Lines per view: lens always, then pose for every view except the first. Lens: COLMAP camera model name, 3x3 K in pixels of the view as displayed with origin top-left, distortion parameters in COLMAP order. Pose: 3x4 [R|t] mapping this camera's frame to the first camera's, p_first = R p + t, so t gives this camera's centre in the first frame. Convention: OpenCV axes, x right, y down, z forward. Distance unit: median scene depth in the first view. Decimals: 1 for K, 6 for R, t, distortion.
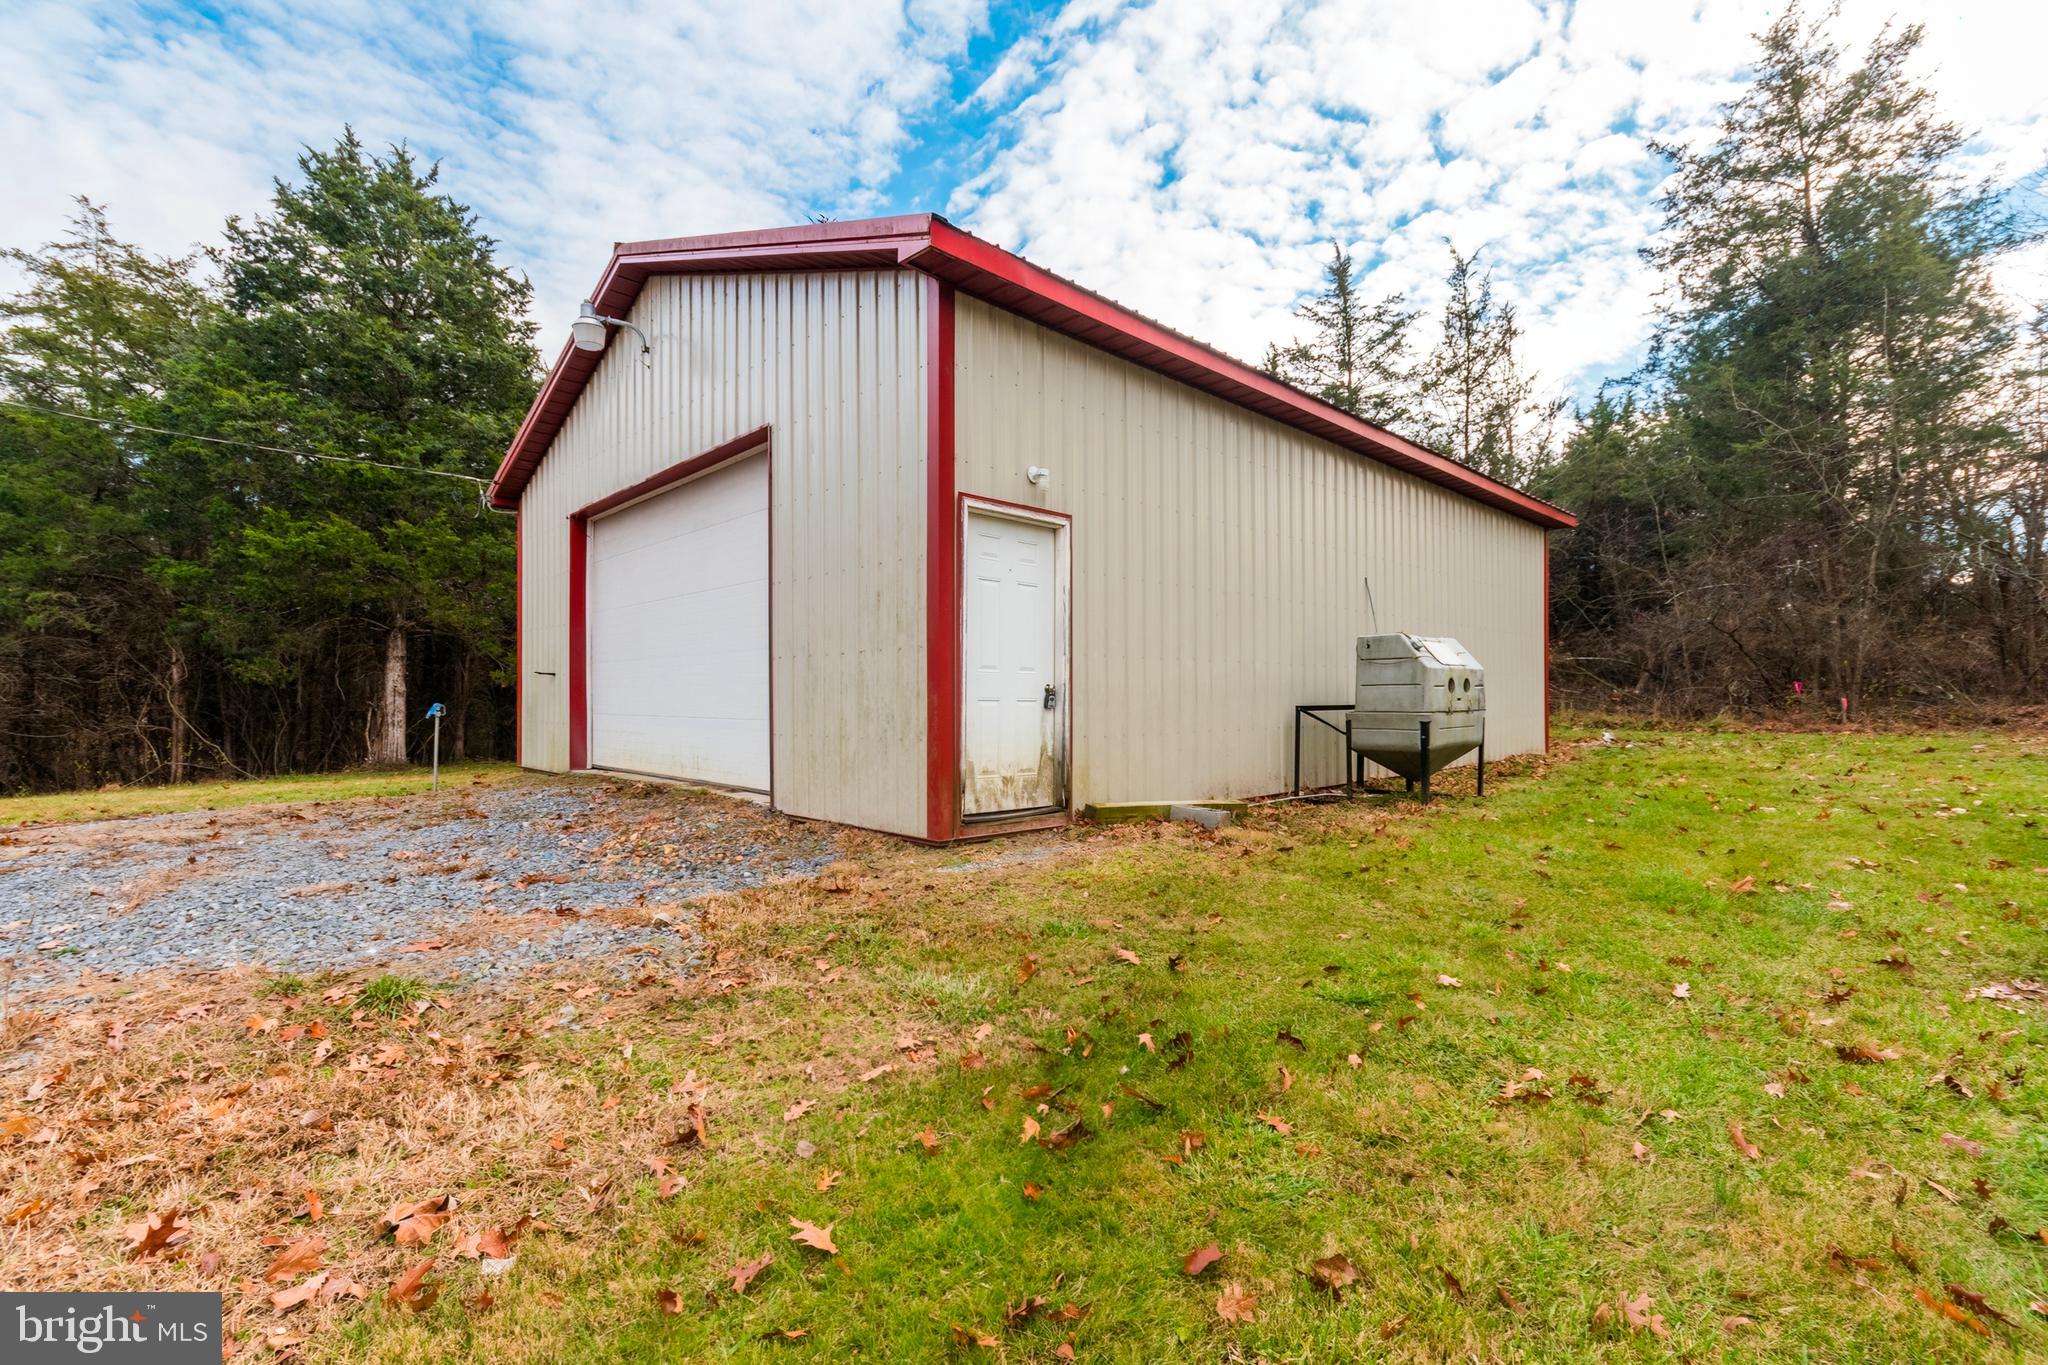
lens RADIAL K [[912.7, 0, 1020.7], [0, 912.7, 673.7], [0, 0, 1]] dist [-0.001009, 0.000954]
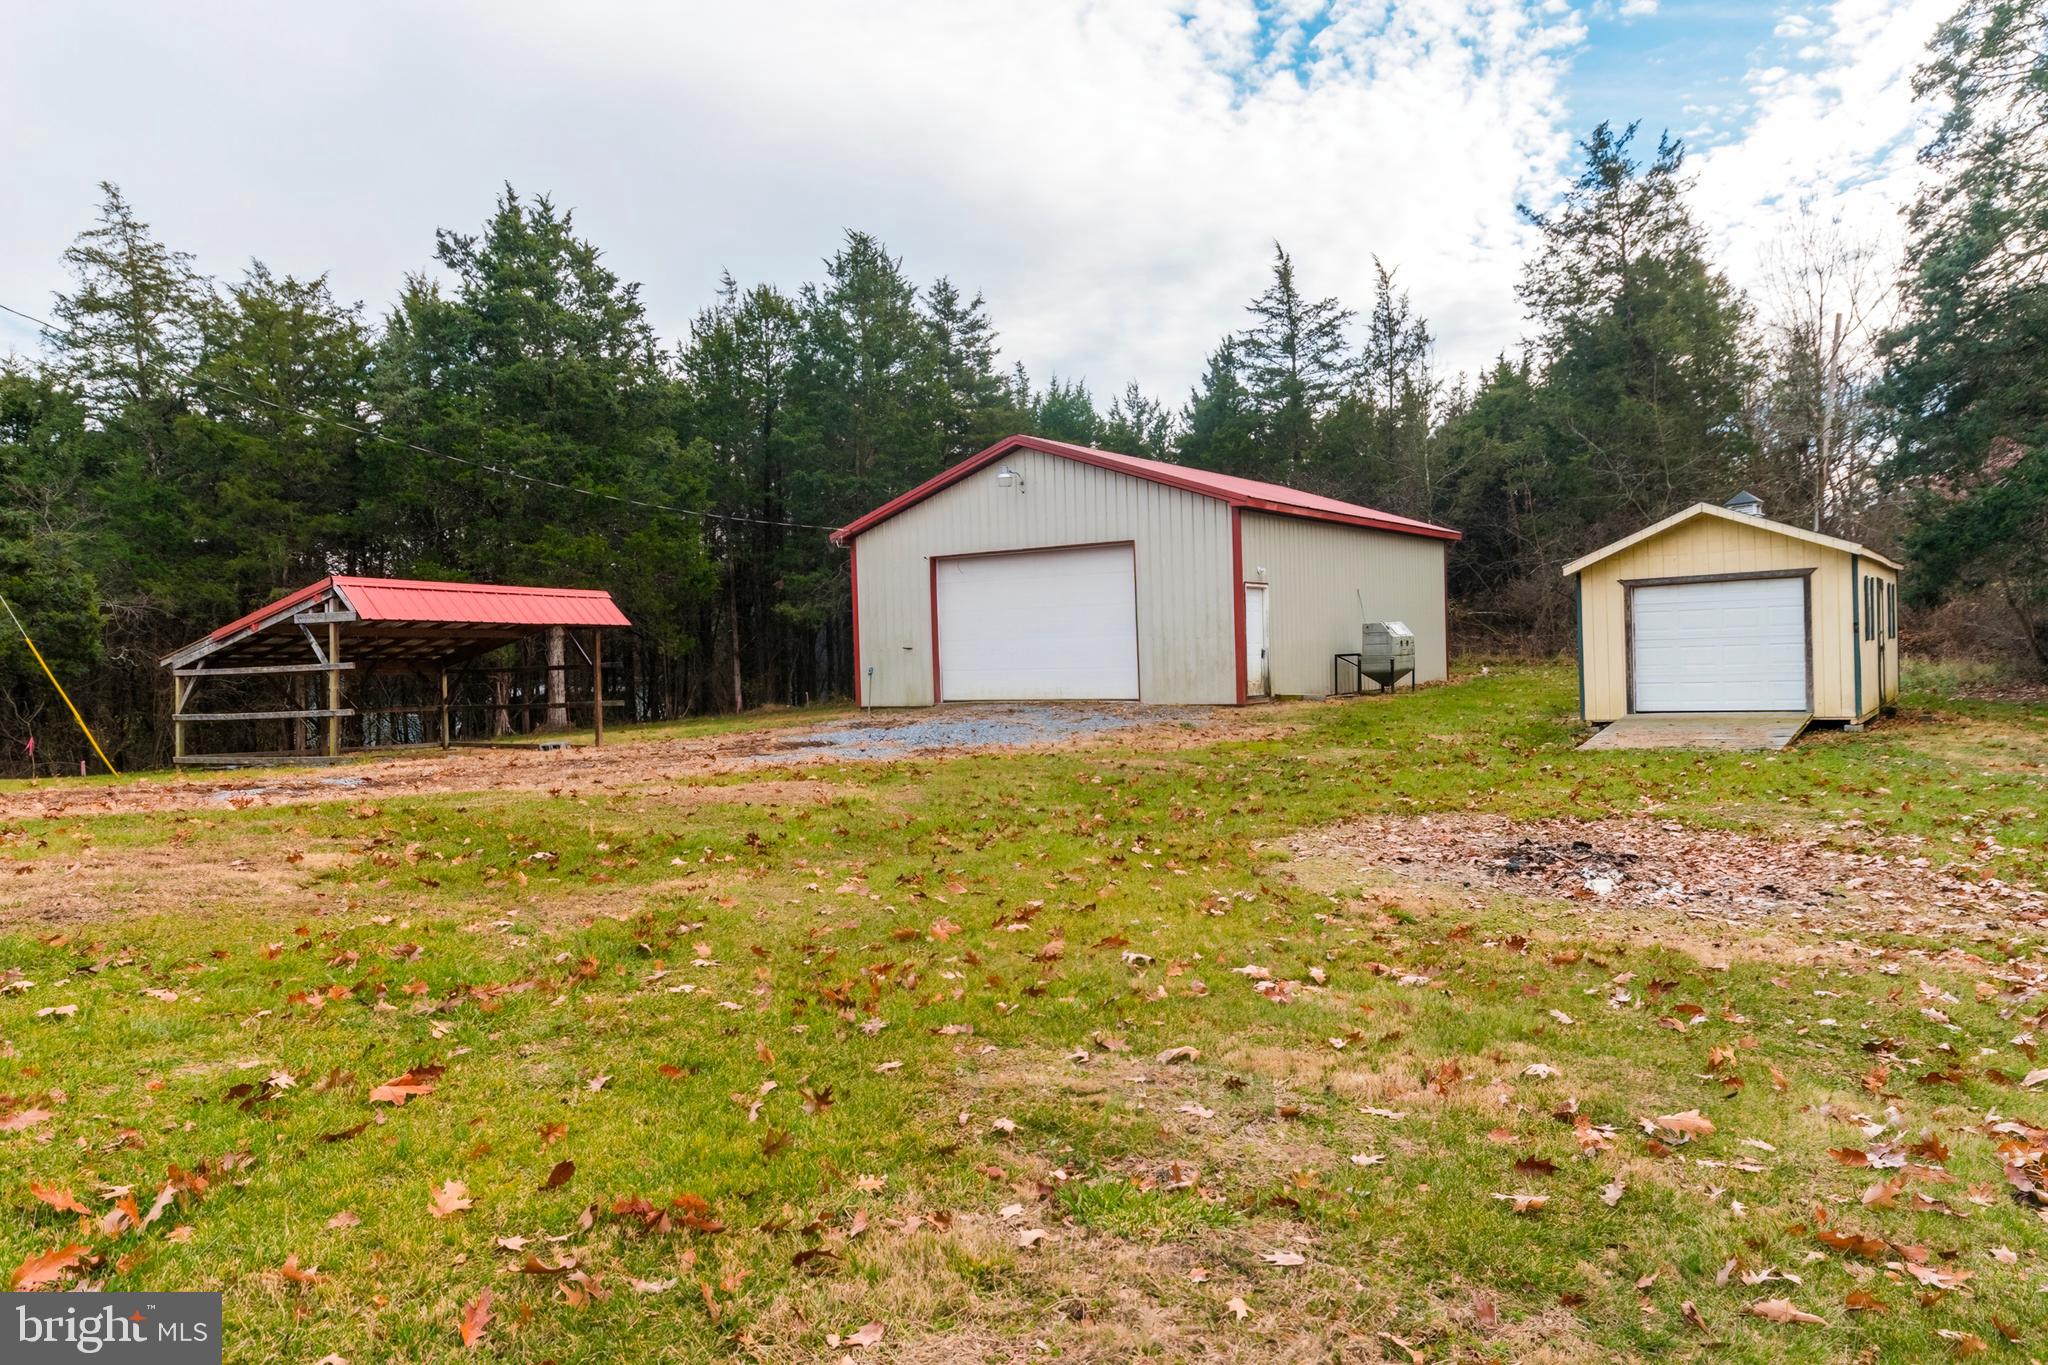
lens RADIAL K [[1425.2, 0, 1031.4], [0, 1425.2, 673.3], [0, 0, 1]] dist [0.008362, -0.017715]
pose [[0.975695, -0.031342, 0.216881, -0.492320], [0.022958, 0.998892, 0.041070, -0.032591], [-0.217928, -0.035093, 0.975334, -0.930953]]
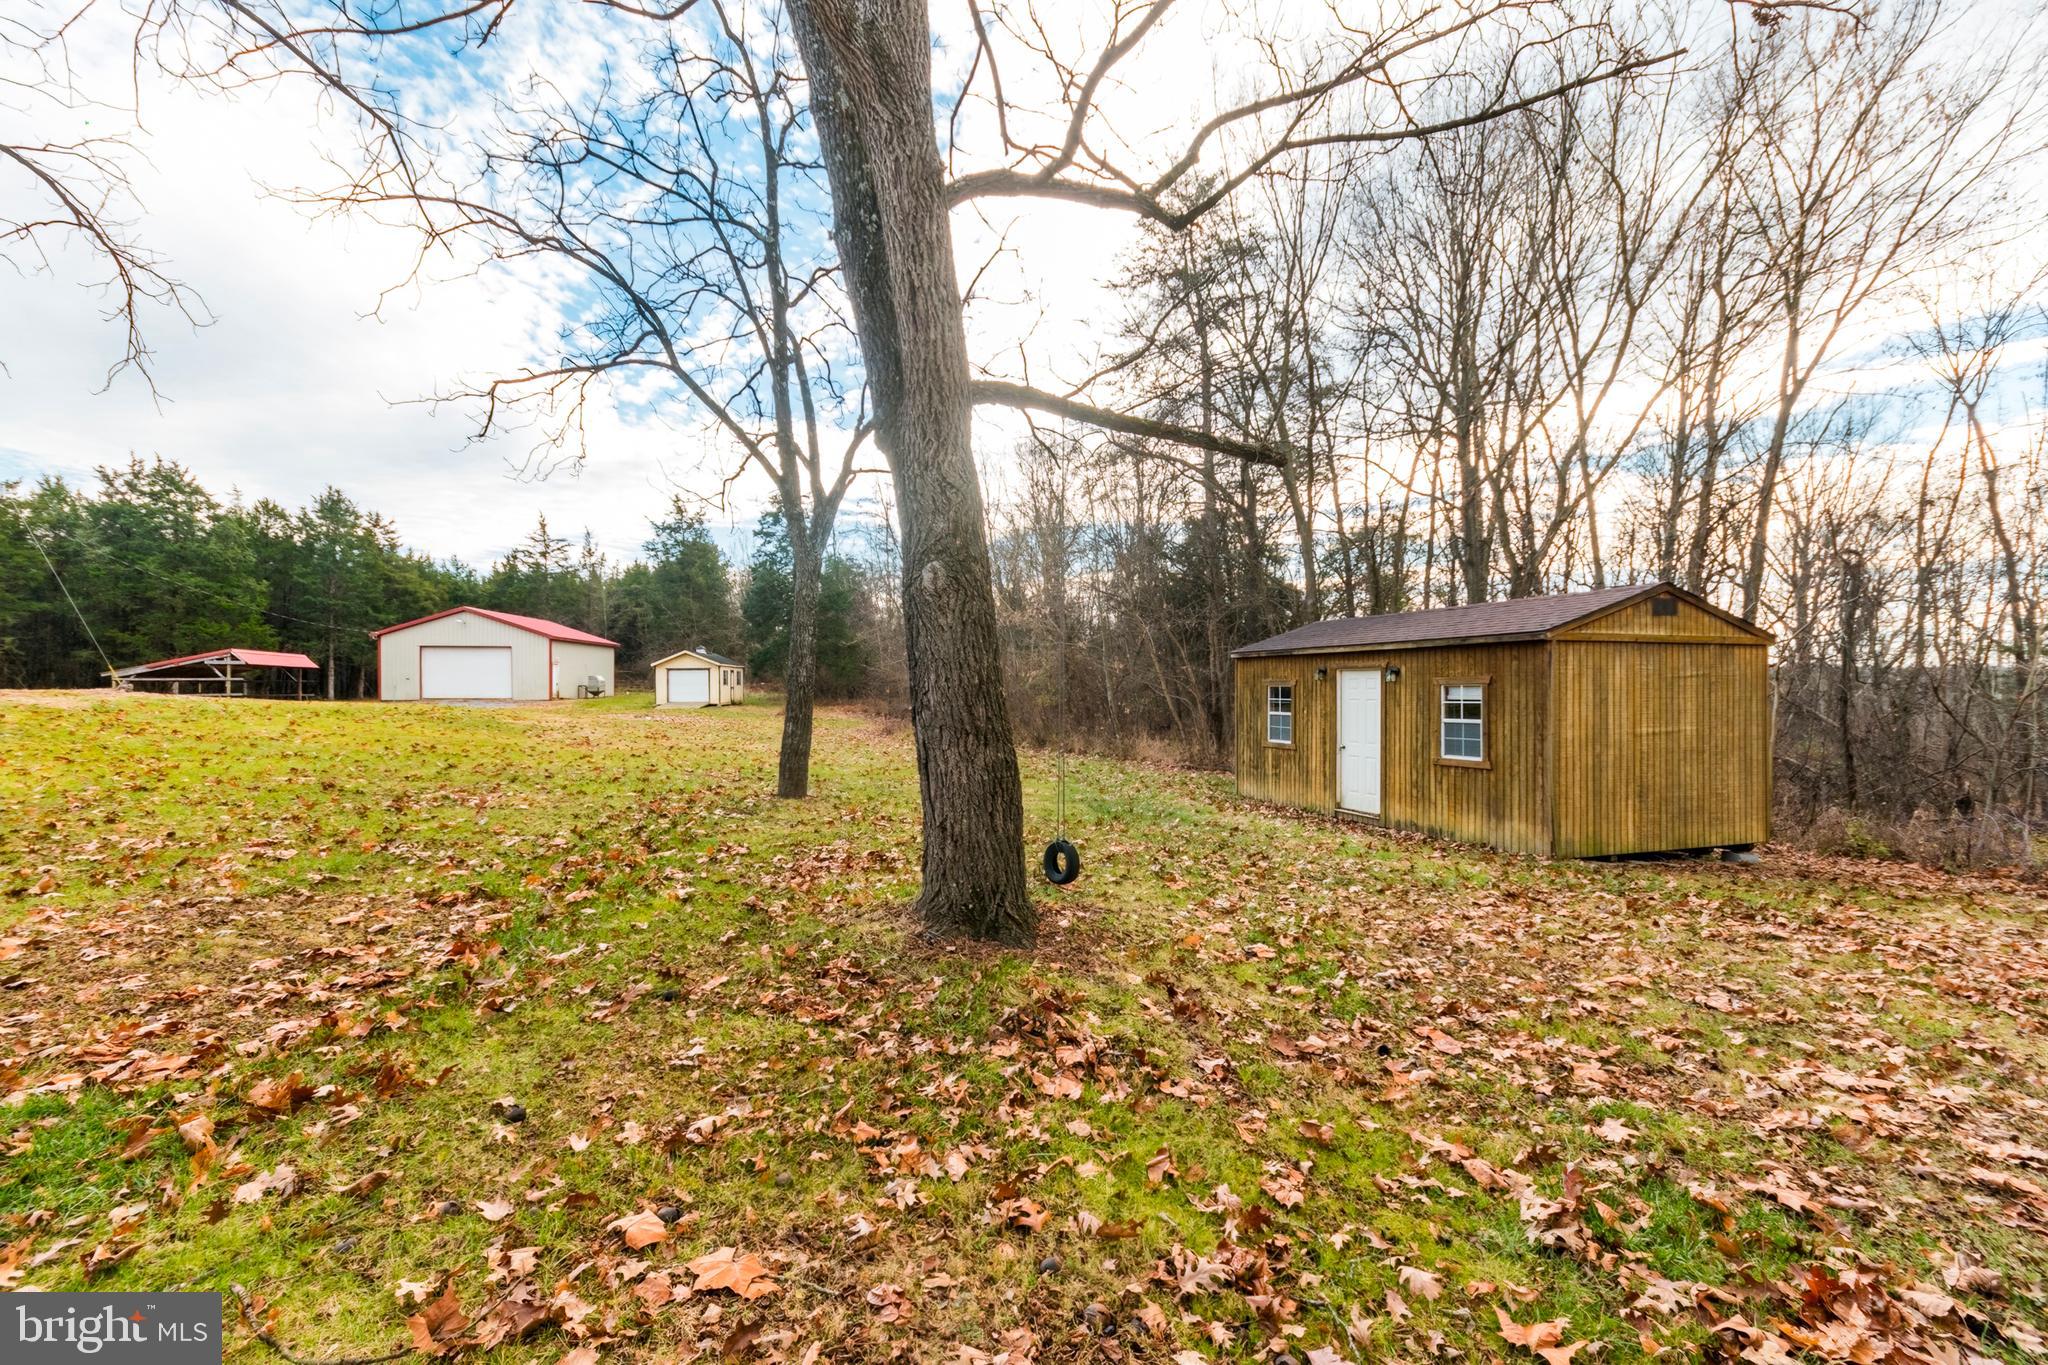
lens RADIAL K [[912.7, 0, 1033.4], [0, 912.7, 681.6], [0, 0, 1]] dist [-0.001009, 0.000954]
pose [[0.579593, 0.002665, 0.814902, -1.375747], [-0.024615, 0.999596, 0.014238, -0.072787], [-0.814534, -0.028311, 0.579425, -2.393114]]
